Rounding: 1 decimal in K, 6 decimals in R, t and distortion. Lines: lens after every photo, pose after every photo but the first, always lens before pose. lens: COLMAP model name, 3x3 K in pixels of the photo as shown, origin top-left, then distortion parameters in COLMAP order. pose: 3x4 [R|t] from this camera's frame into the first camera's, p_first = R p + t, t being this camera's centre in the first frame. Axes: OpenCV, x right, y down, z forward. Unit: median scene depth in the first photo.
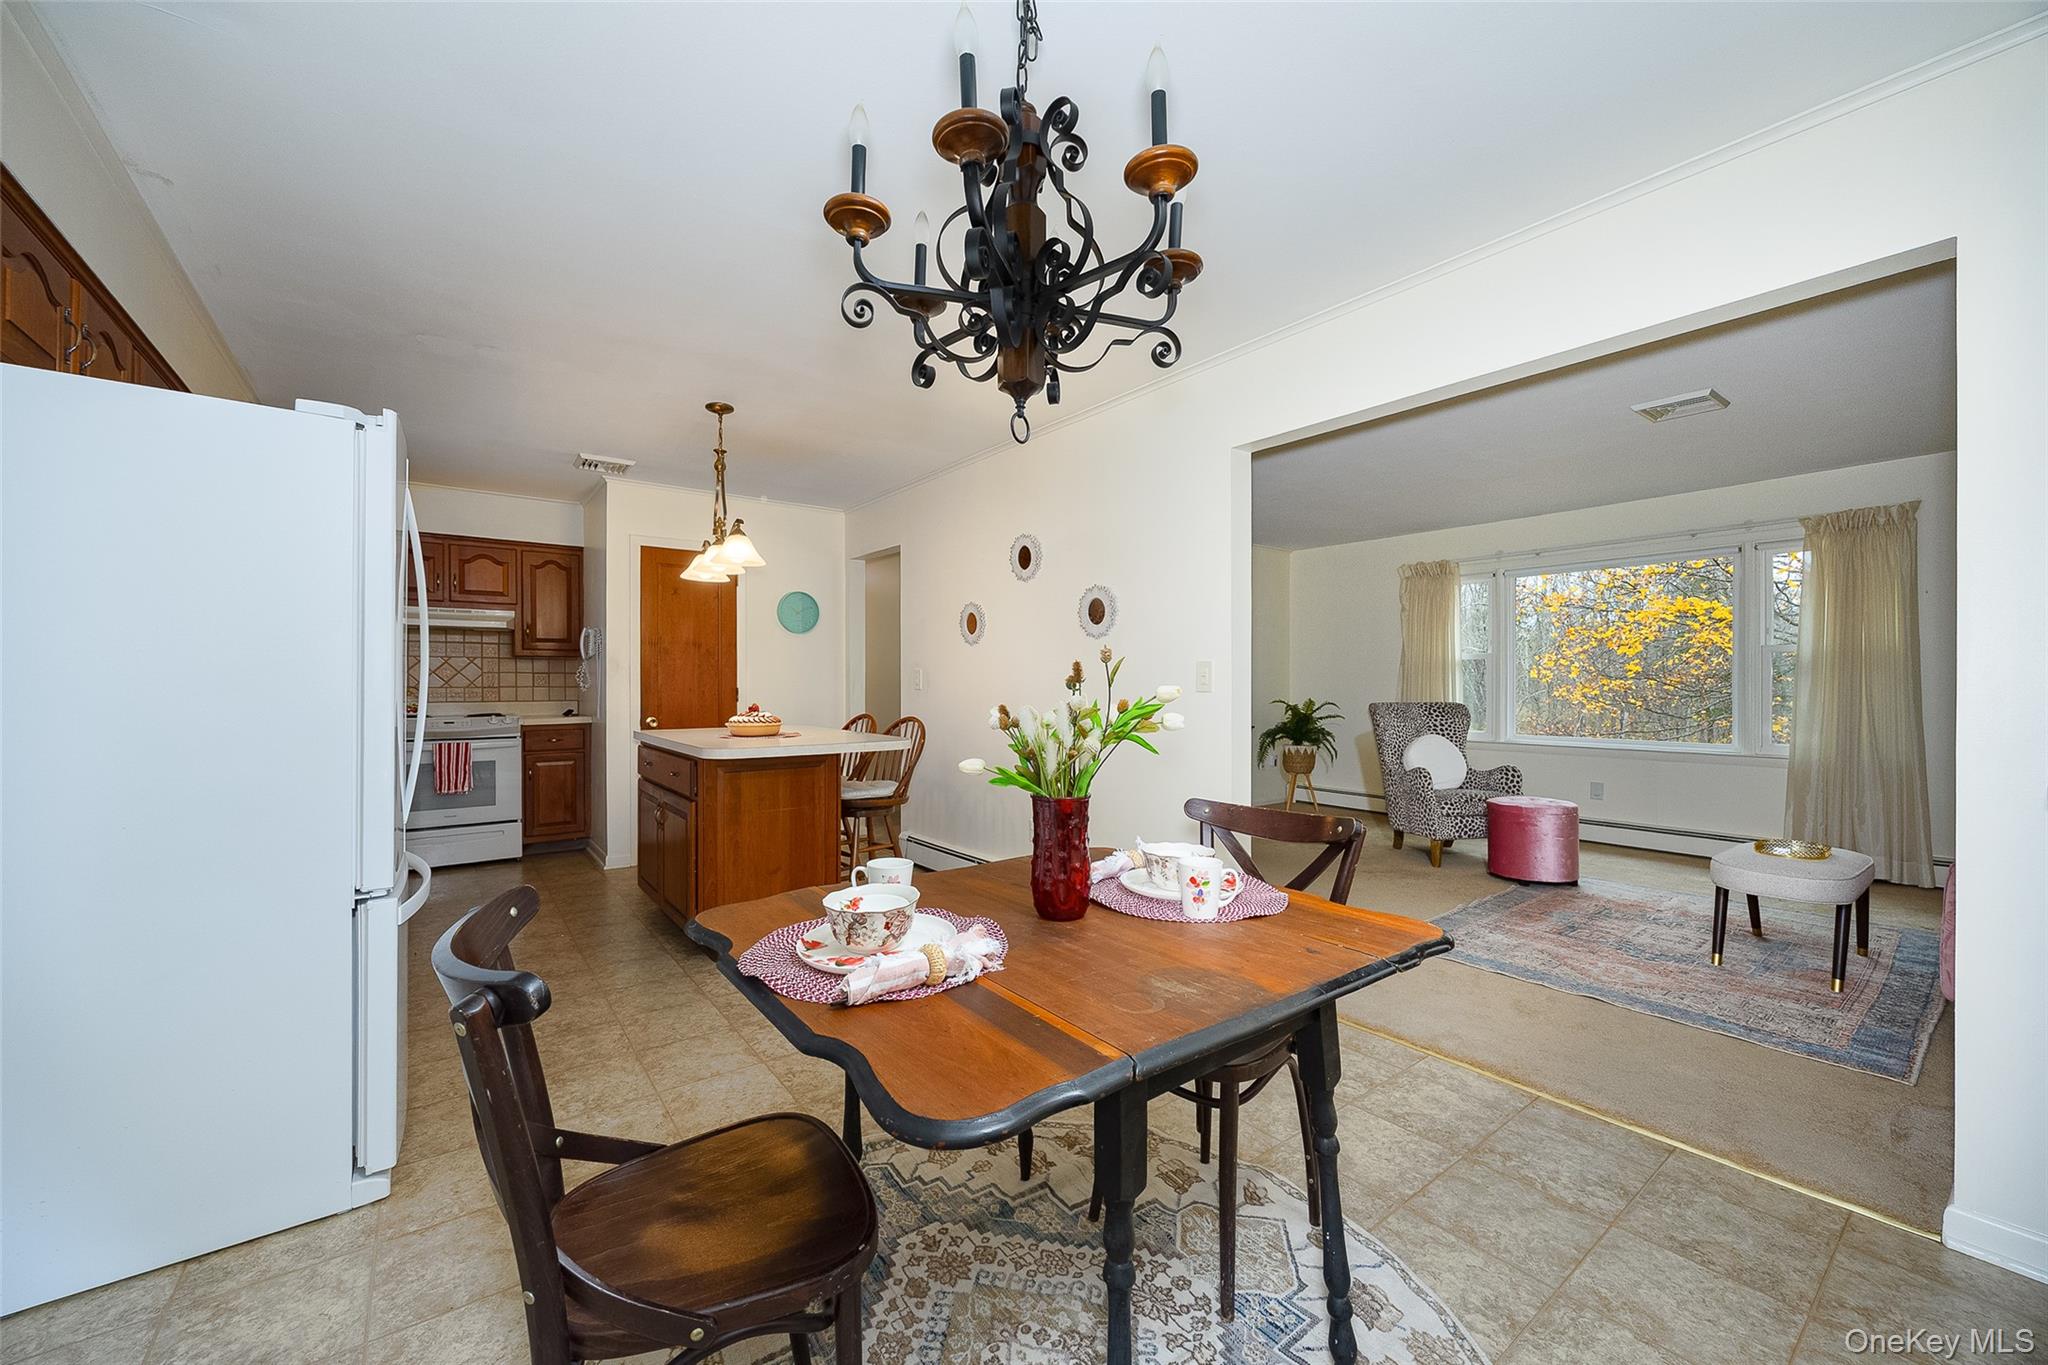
lens RADIAL K [[790.7, 0, 1019.3], [0, 790.7, 688.1], [0, 0, 1]] dist [-0.004948, -0.000495]
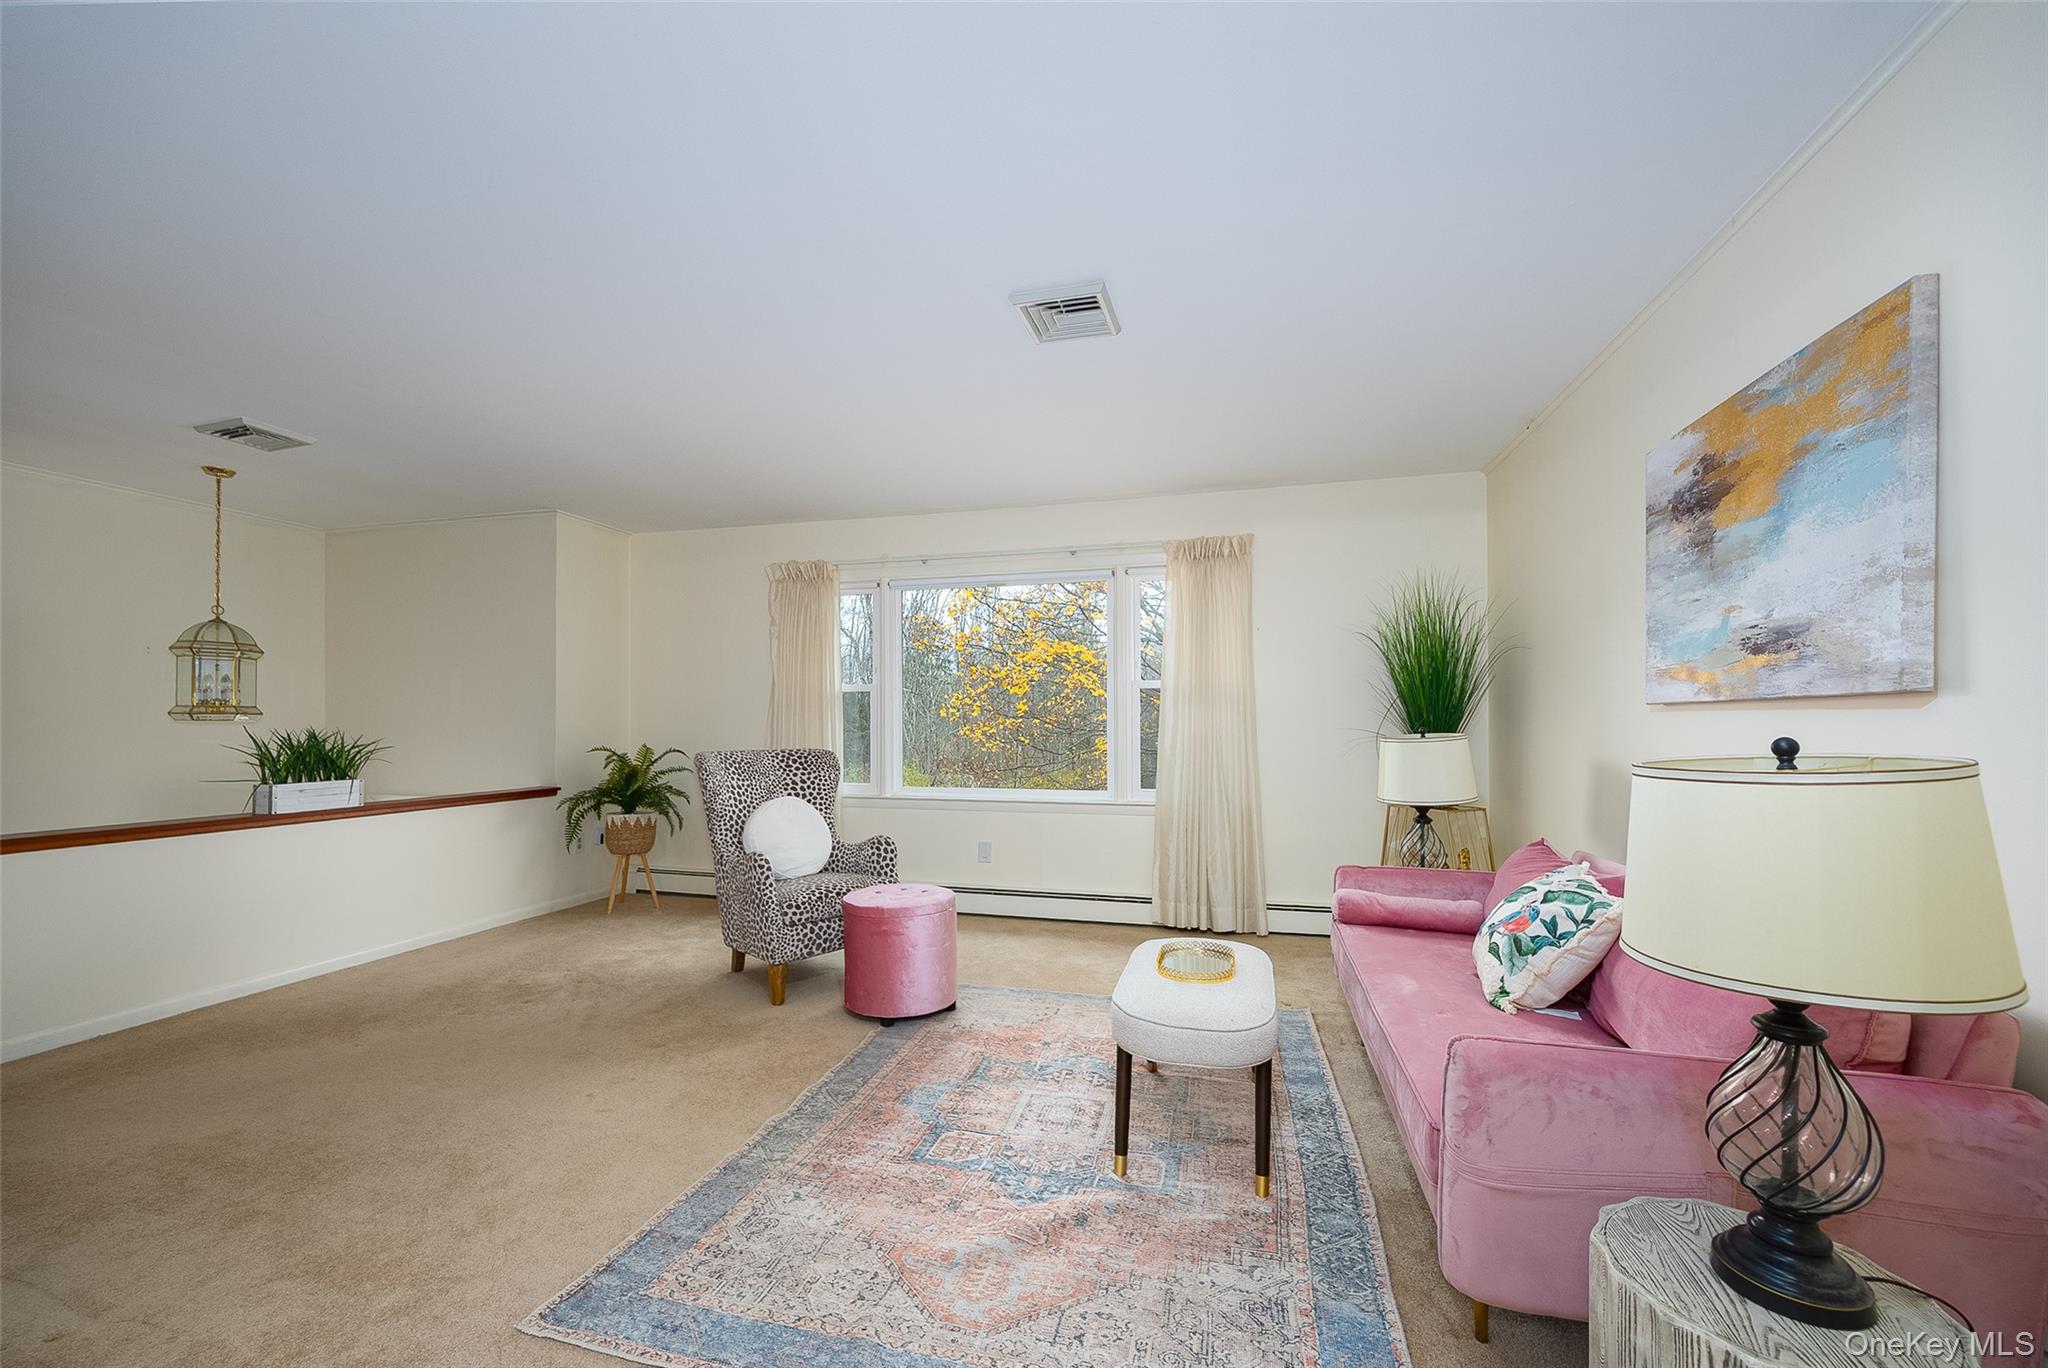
lens RADIAL K [[818.3, 0, 1025.0], [0, 818.3, 717.0], [0, 0, 1]] dist [-0.002360, -0.000184]
pose [[0.788332, 0.003760, 0.615238, 0.242514], [0.003610, 0.999936, -0.010736, -0.002437], [-0.615239, 0.010684, 0.788268, 0.302384]]
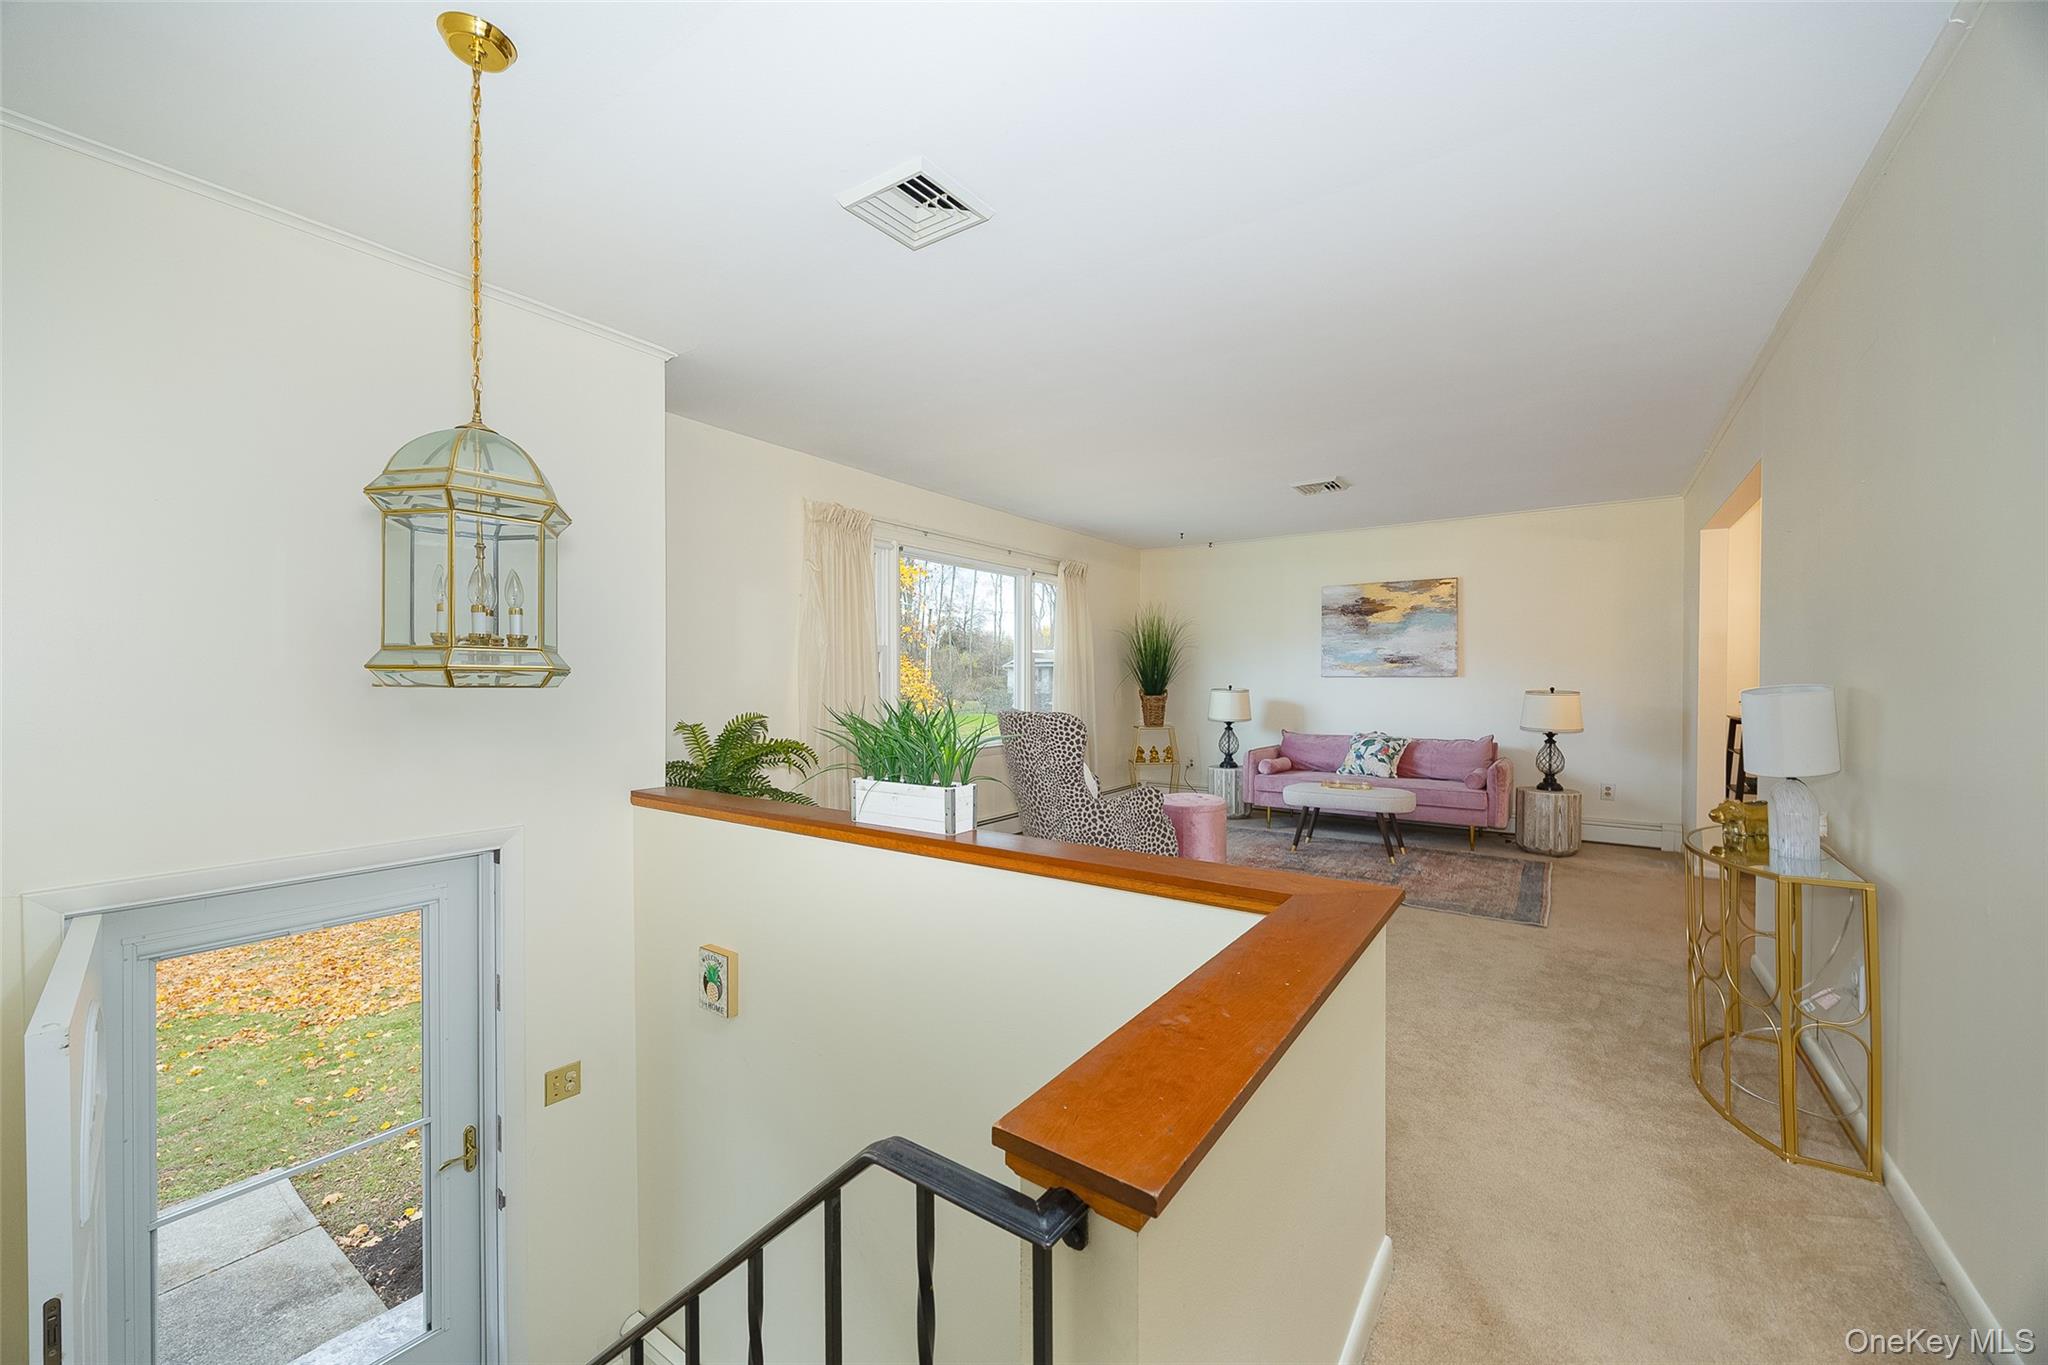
lens RADIAL K [[790.7, 0, 1019.3], [0, 790.7, 688.1], [0, 0, 1]] dist [-0.004948, -0.000495]
pose [[-0.315625, -0.012427, 0.948803, -0.209897], [0.002505, 0.999900, 0.013929, -0.013264], [-0.948881, 0.006773, -0.315562, 1.255072]]
